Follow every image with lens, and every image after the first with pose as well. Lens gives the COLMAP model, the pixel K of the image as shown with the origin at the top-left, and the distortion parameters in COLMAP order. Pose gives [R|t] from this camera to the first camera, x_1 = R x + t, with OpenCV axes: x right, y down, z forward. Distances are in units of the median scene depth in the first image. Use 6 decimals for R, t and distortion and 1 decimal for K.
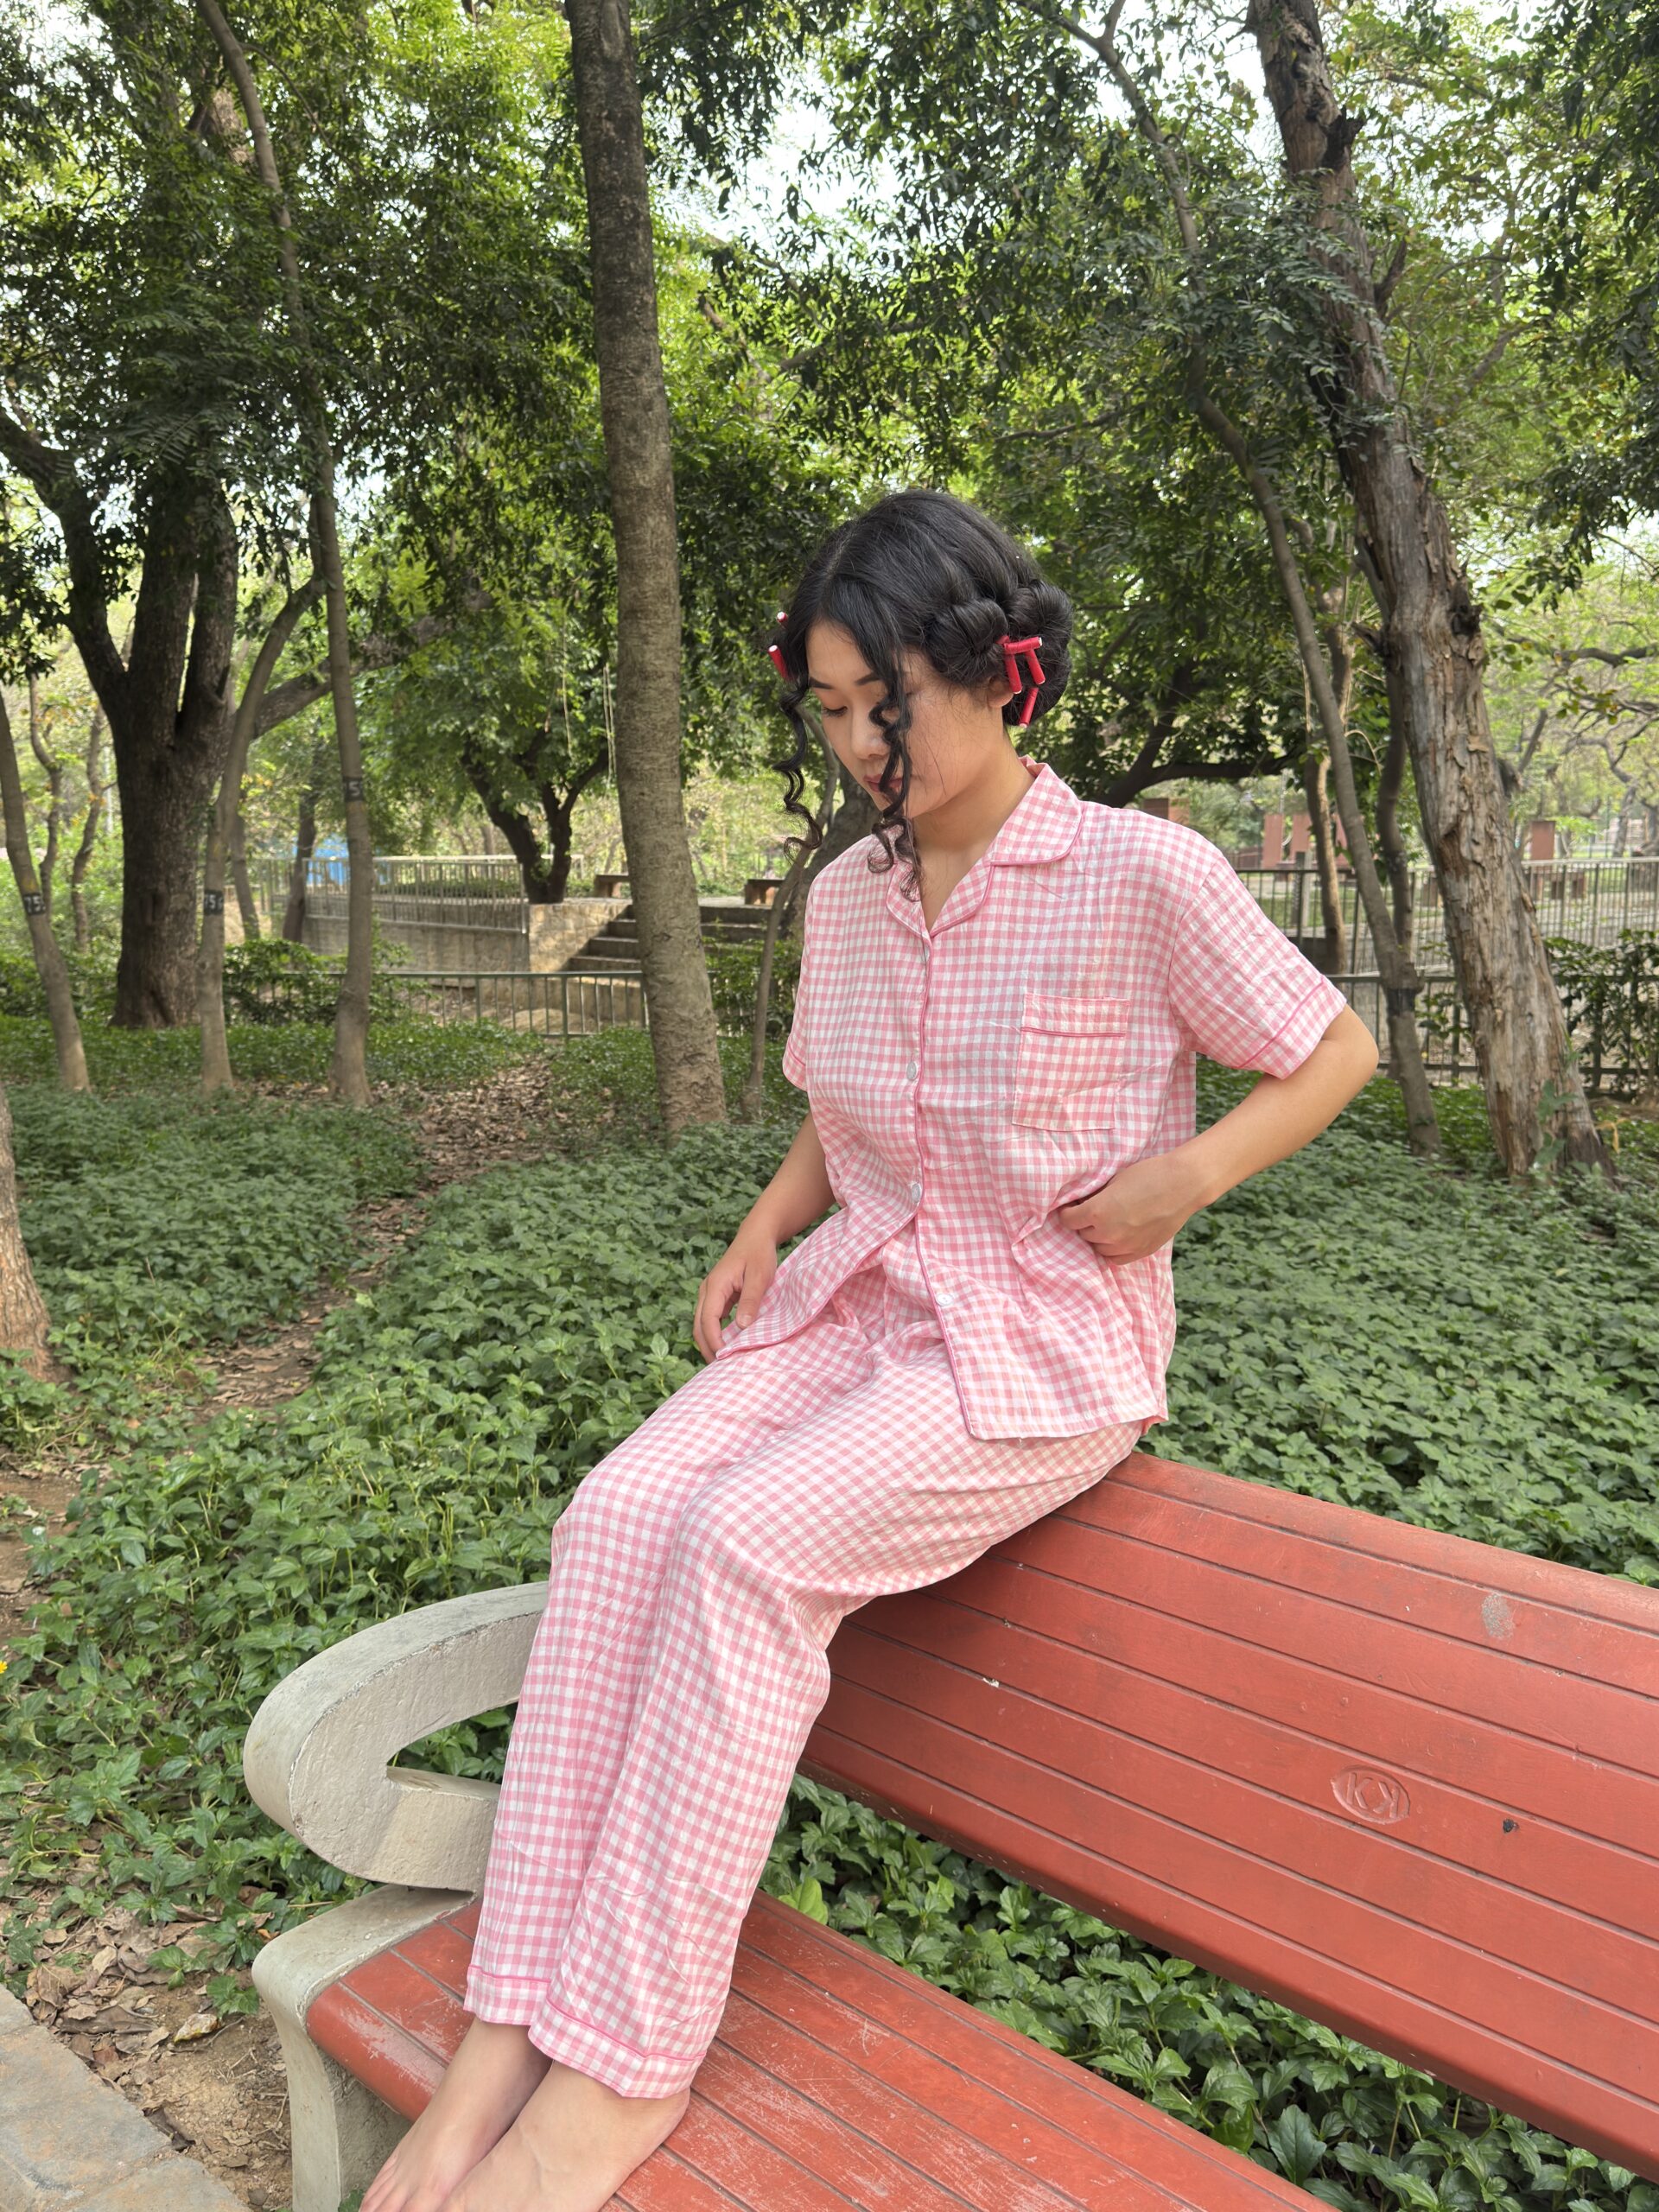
lens RADIAL K [[1827.9, 0, 813.9], [0, 1827.9, 1119.9], [0, 0, 1]] dist [0.074747, -0.119654]
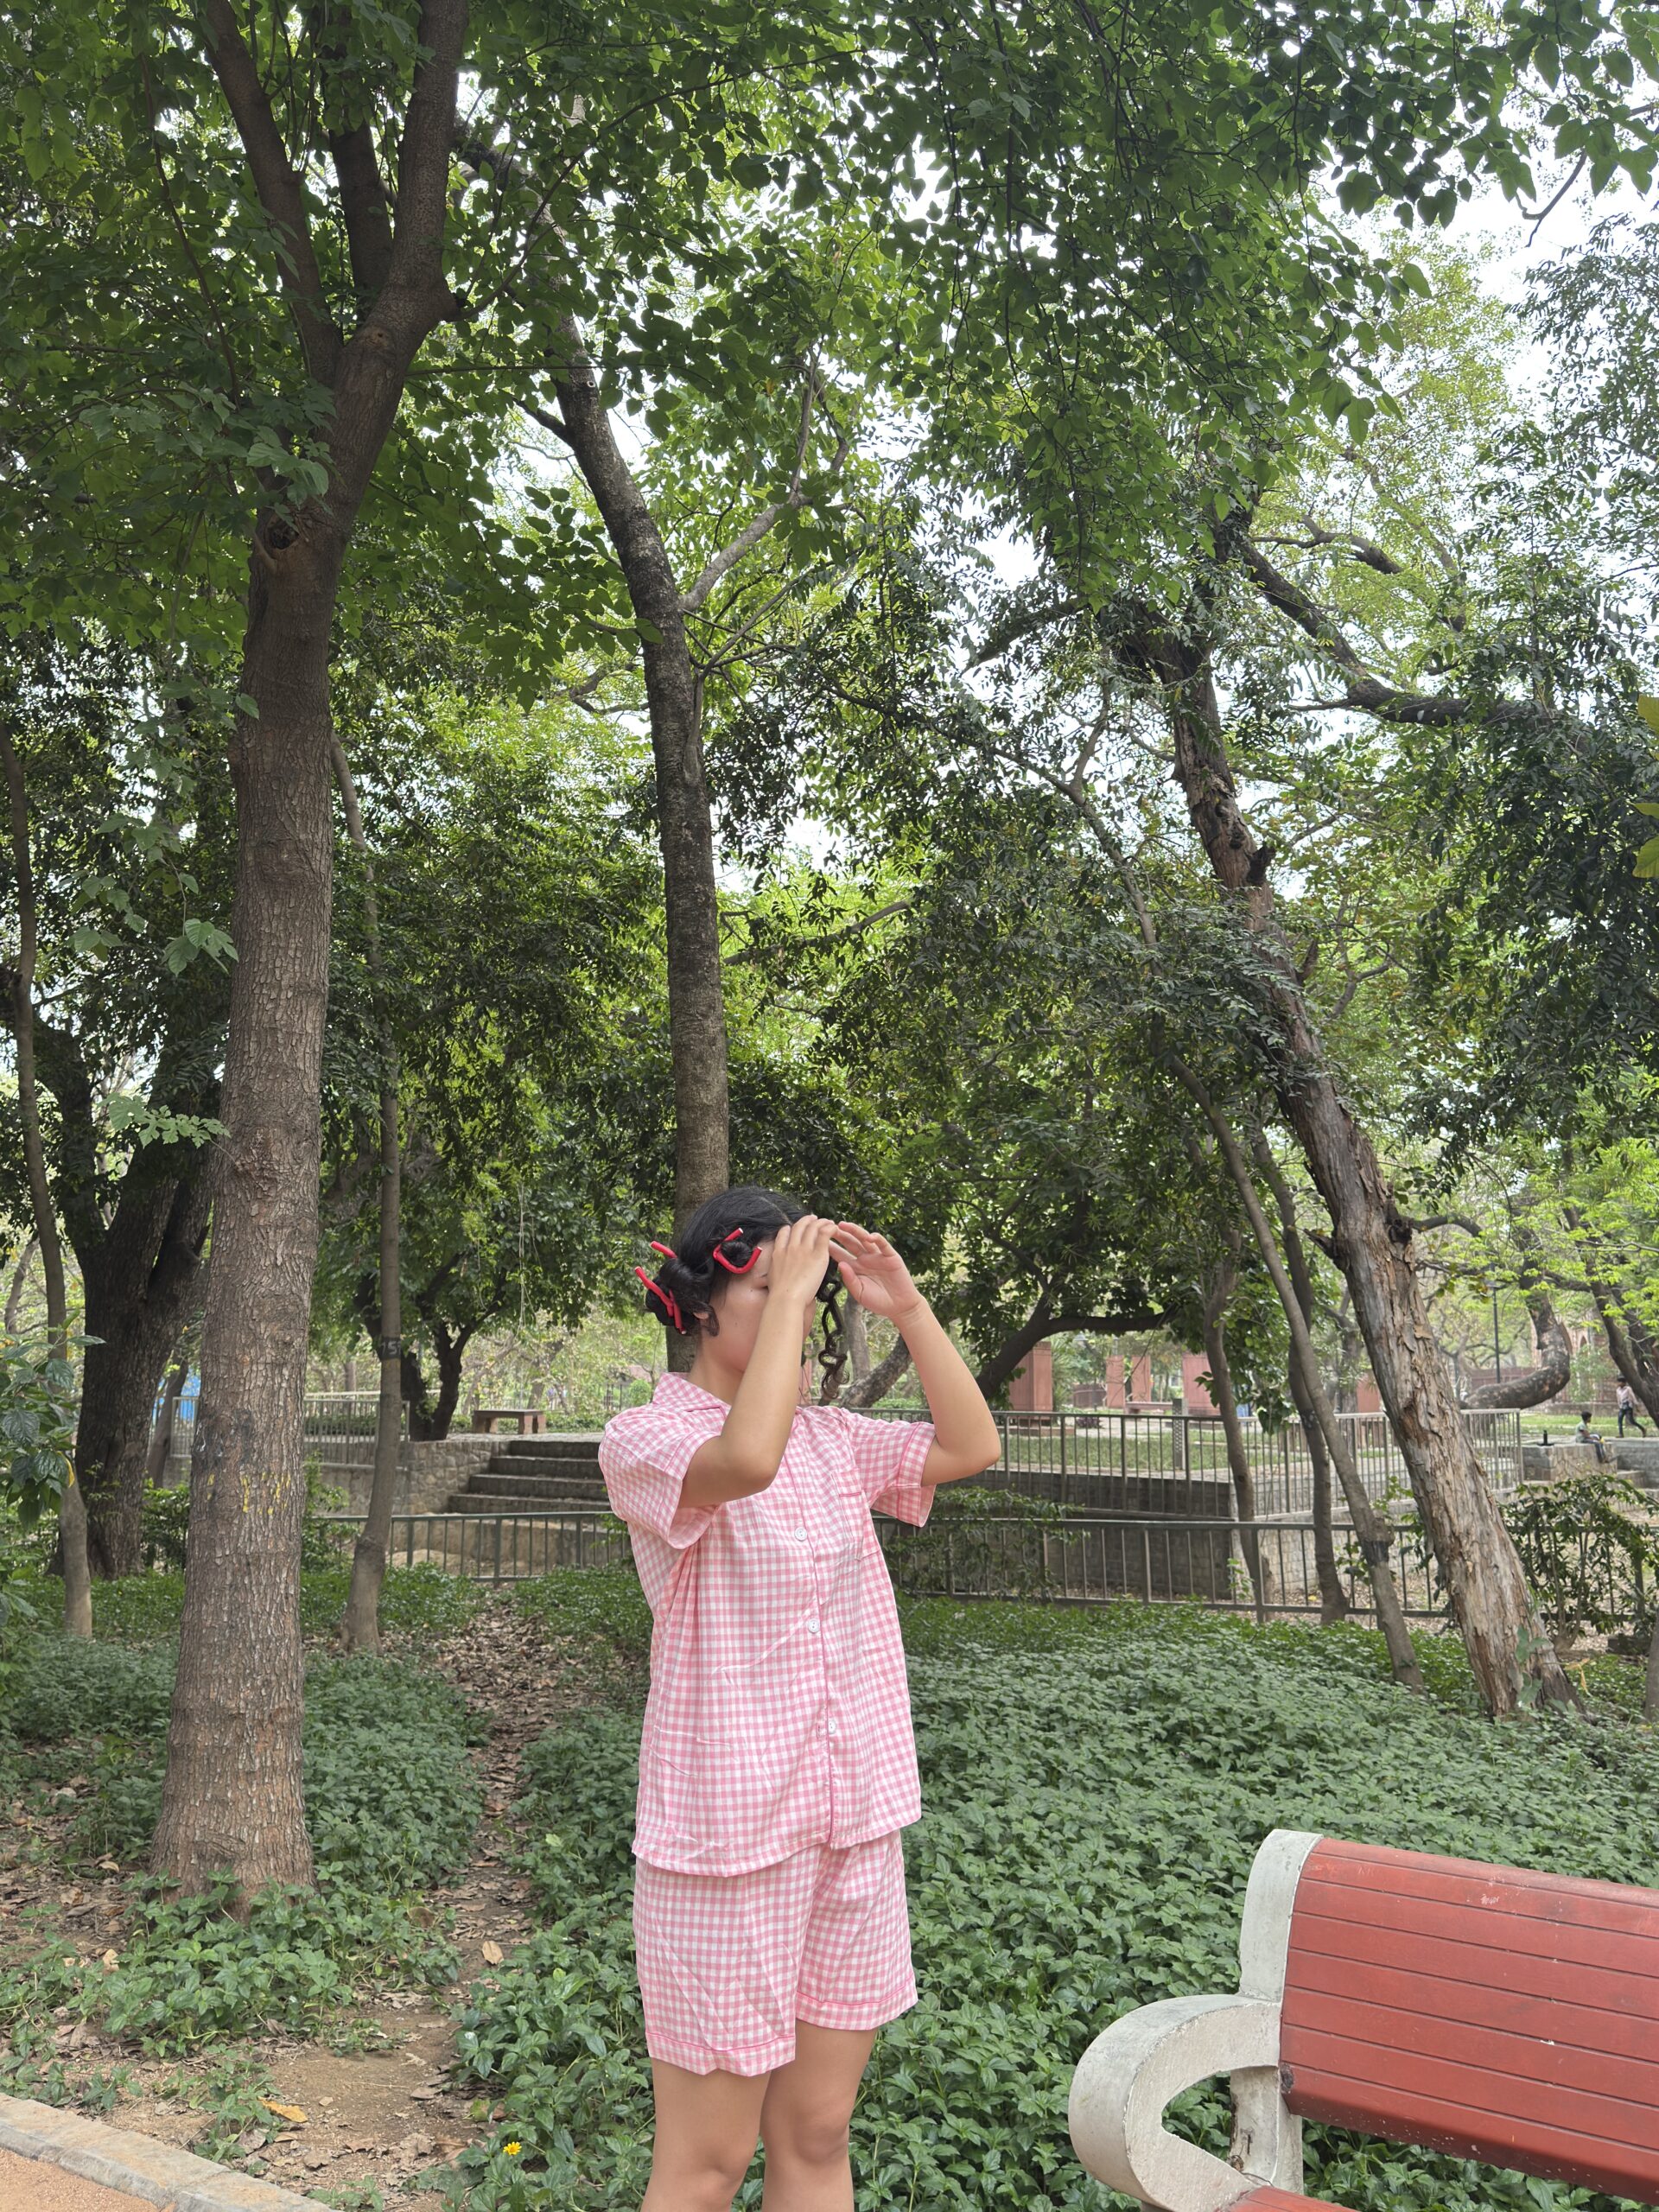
lens RADIAL K [[1827.9, 0, 804.6], [0, 1827.9, 1070.8], [0, 0, 1]] dist [0.074747, -0.119654]
pose [[0.995307, 0.024114, 0.093711, -0.145606], [0.005857, 0.951660, -0.307097, 0.000347], [-0.096586, 0.306205, 0.947053, -0.140925]]
